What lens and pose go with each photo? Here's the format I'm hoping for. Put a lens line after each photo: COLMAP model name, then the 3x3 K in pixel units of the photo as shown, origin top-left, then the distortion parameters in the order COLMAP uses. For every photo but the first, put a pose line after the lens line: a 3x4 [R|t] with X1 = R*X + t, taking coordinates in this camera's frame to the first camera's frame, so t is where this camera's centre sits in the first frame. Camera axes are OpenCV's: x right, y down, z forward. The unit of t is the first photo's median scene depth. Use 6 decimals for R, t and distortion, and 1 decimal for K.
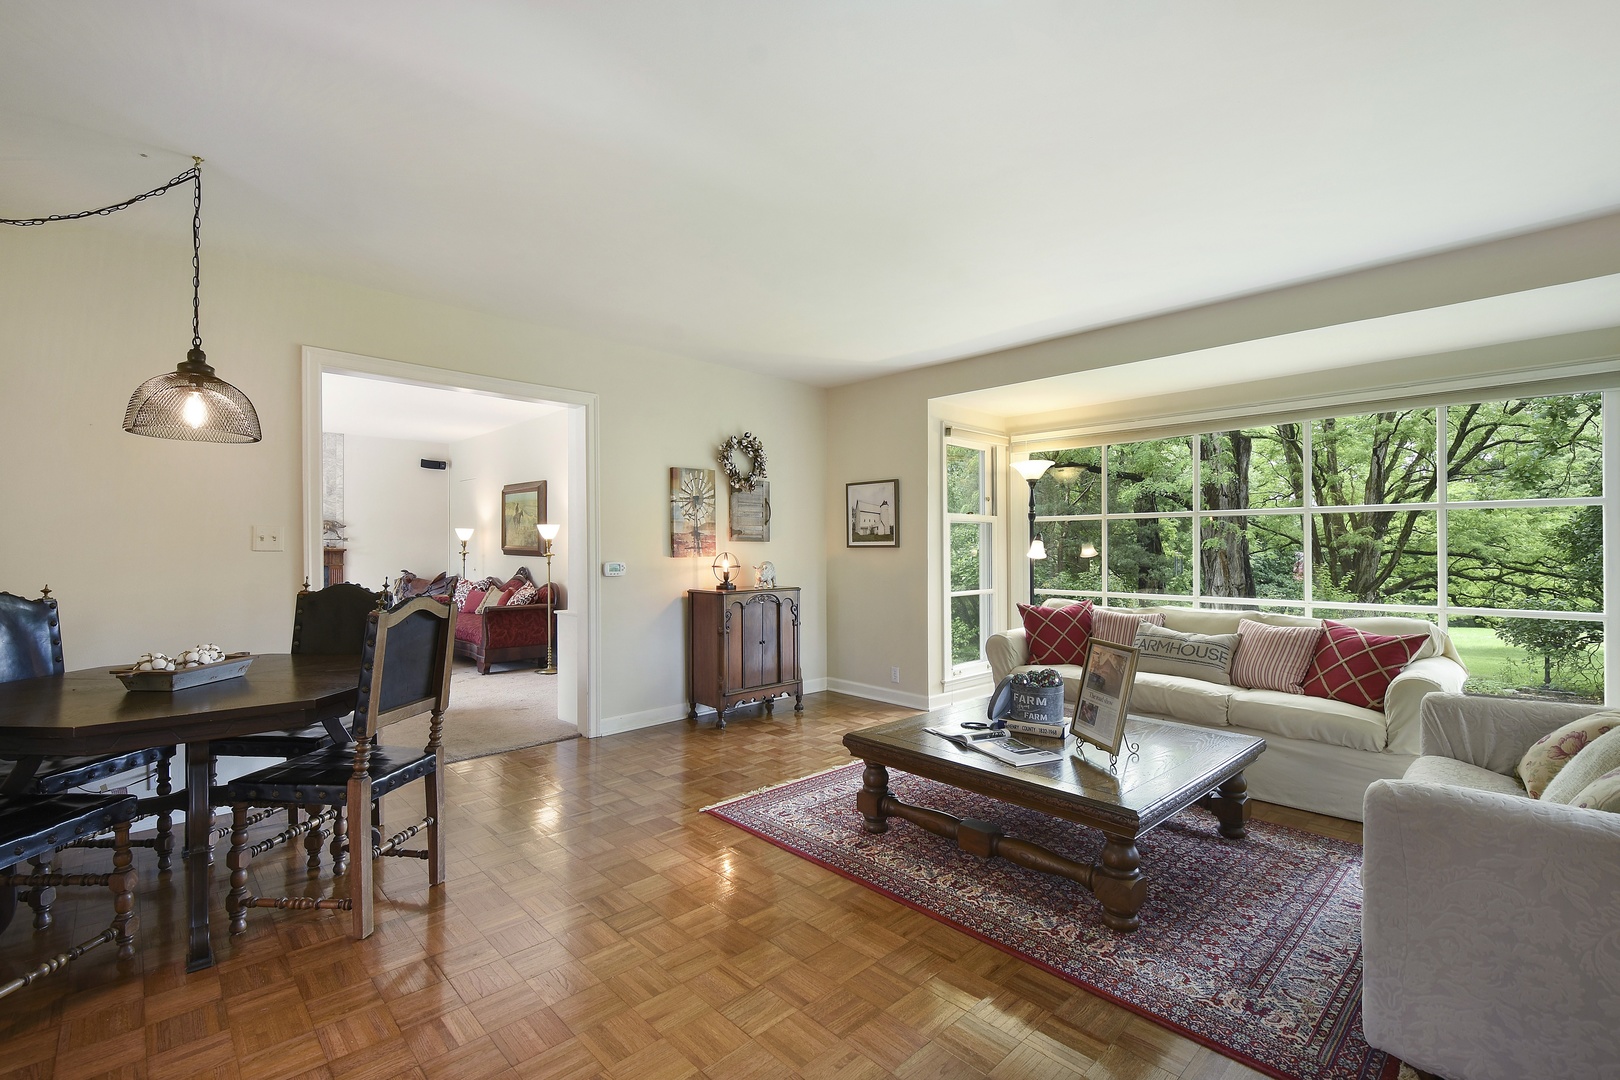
lens RADIAL K [[733.4, 0, 802.0], [0, 733.4, 543.8], [0, 0, 1]] dist [0.016066, -0.004054]
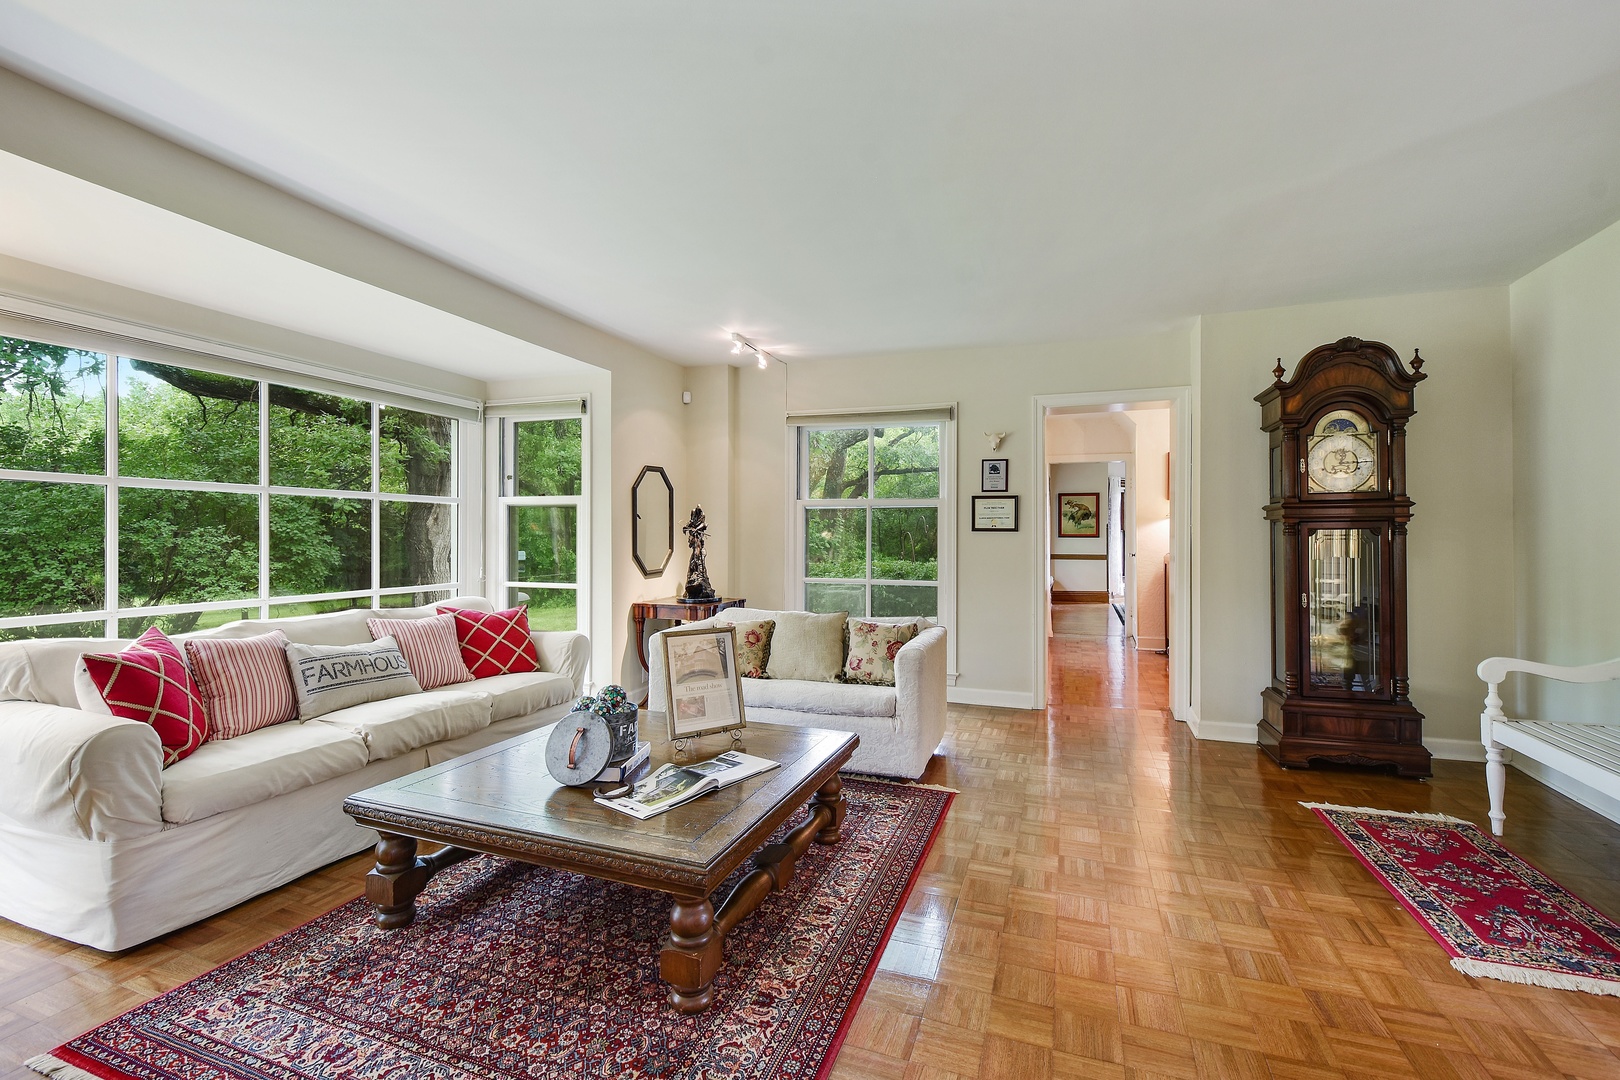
lens RADIAL K [[733.4, 0, 805.0], [0, 733.4, 533.3], [0, 0, 1]] dist [0.016066, -0.004054]
pose [[-0.463135, -0.000248, 0.886288, -0.233937], [-0.005230, 0.999983, -0.002453, 0.002215], [-0.886272, -0.005771, -0.463129, 0.586094]]
